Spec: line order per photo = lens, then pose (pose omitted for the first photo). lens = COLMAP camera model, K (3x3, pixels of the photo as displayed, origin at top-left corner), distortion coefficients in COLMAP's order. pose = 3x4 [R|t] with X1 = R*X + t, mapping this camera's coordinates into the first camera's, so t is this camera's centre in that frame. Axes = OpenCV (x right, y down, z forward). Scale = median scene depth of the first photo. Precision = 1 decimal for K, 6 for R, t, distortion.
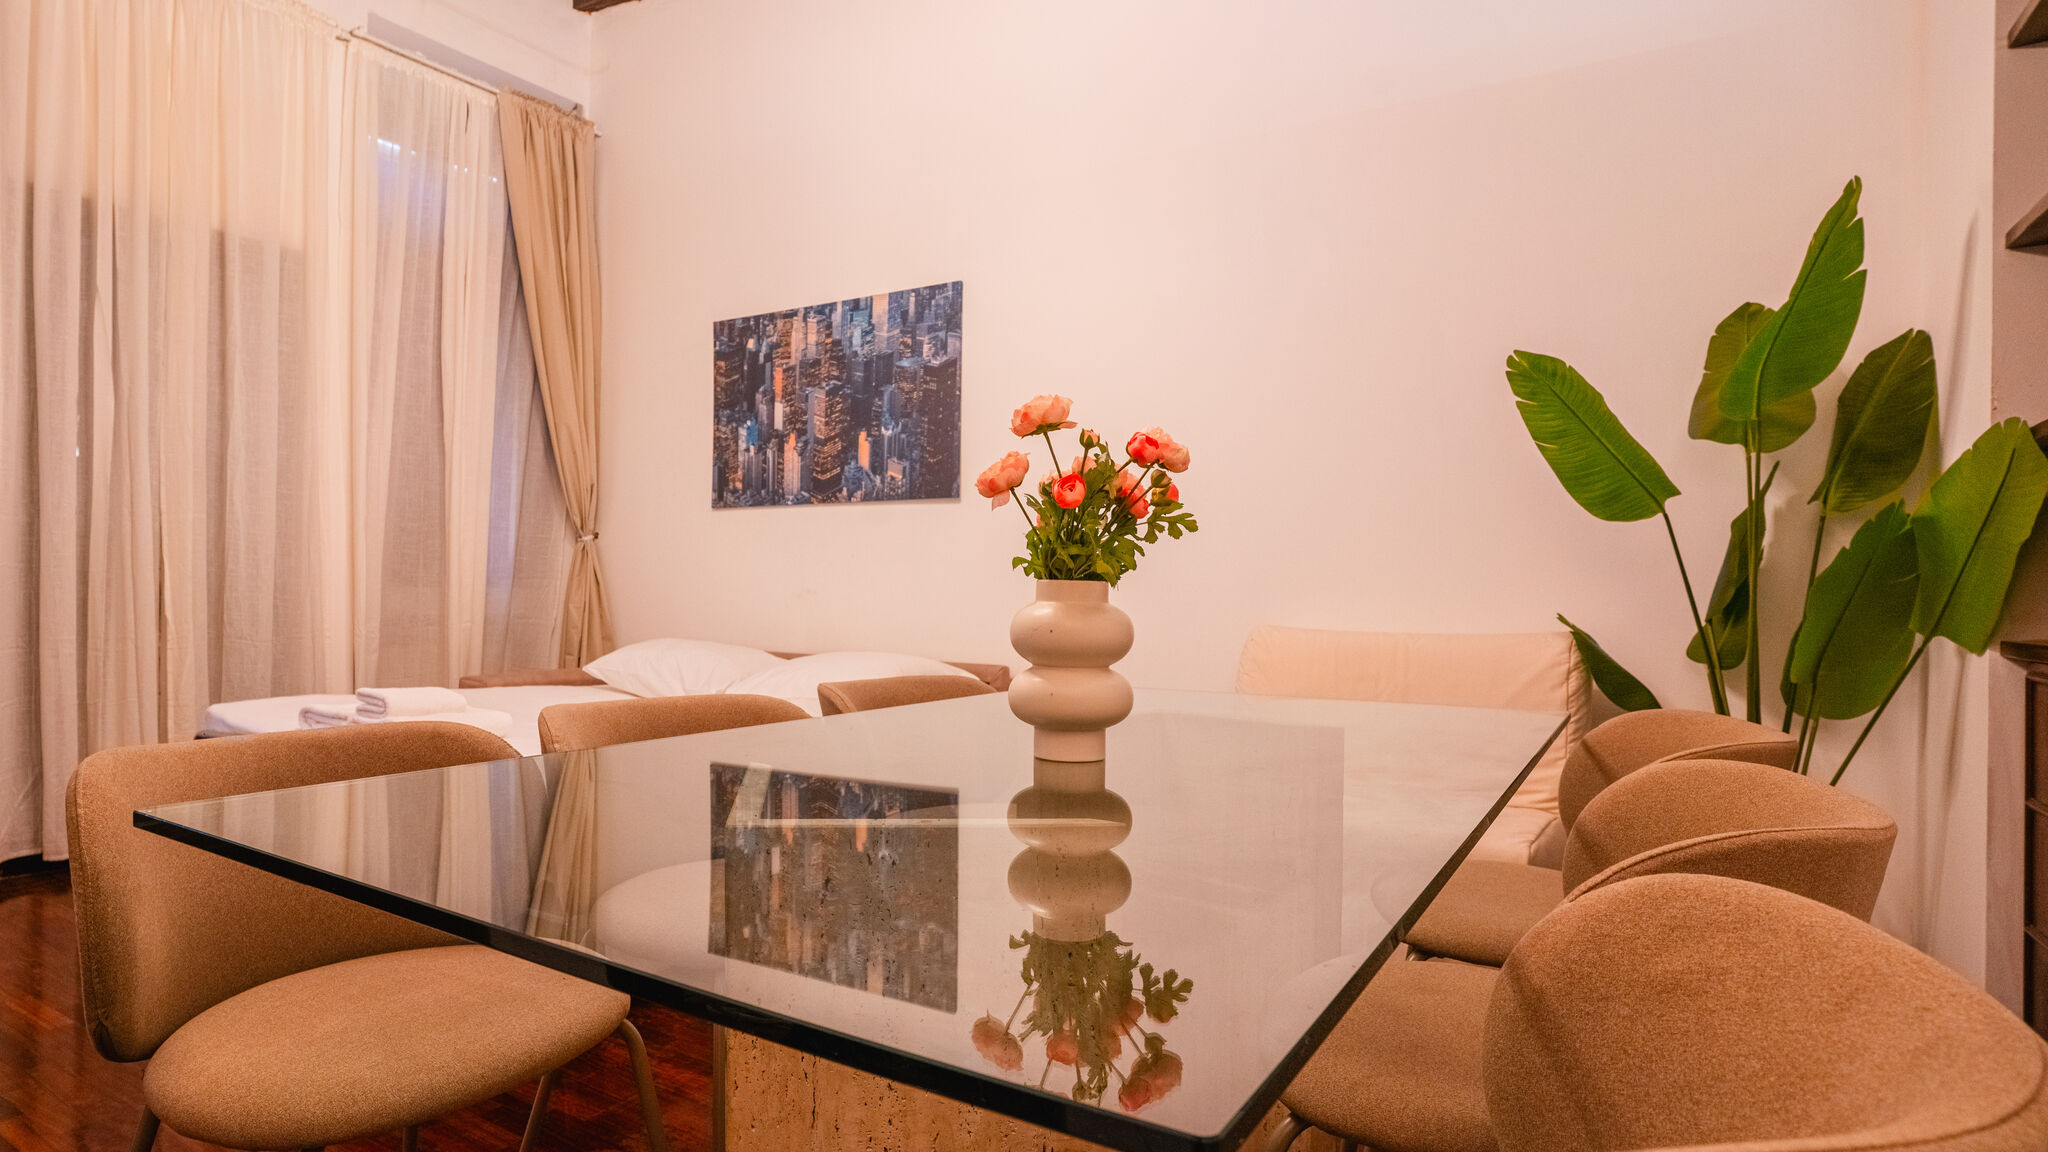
lens RADIAL K [[1081.0, 0, 859.1], [0, 1081.0, 595.0], [0, 0, 1]] dist [-0.070124, 0.042095]
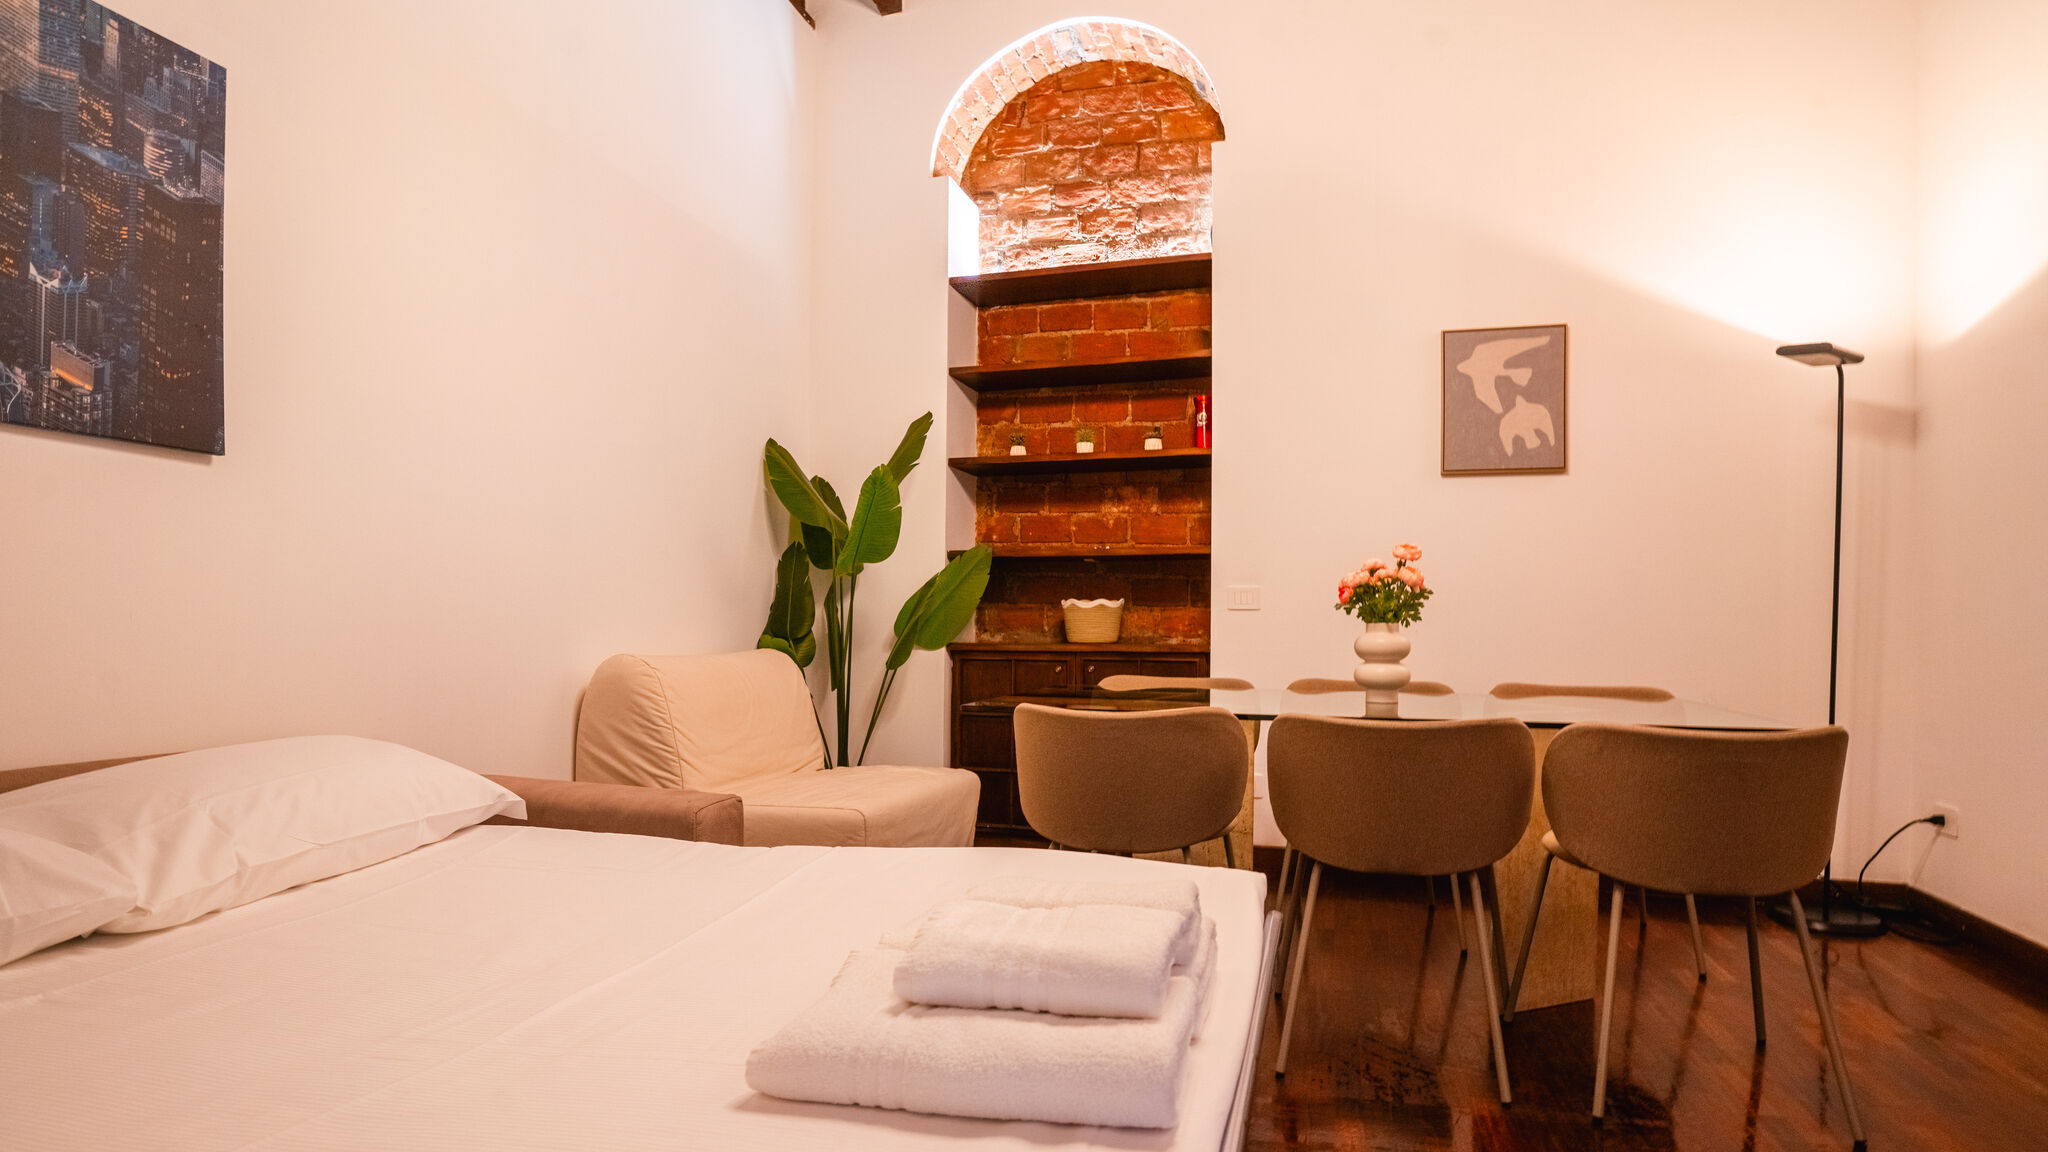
lens RADIAL K [[1081.0, 0, 1021.7], [0, 1081.0, 623.2], [0, 0, 1]] dist [-0.070124, 0.042095]
pose [[-0.315578, -0.010841, 0.948838, -0.512493], [-0.008269, 0.999928, 0.008674, -0.010641], [-0.948864, -0.005109, -0.315645, 0.711474]]
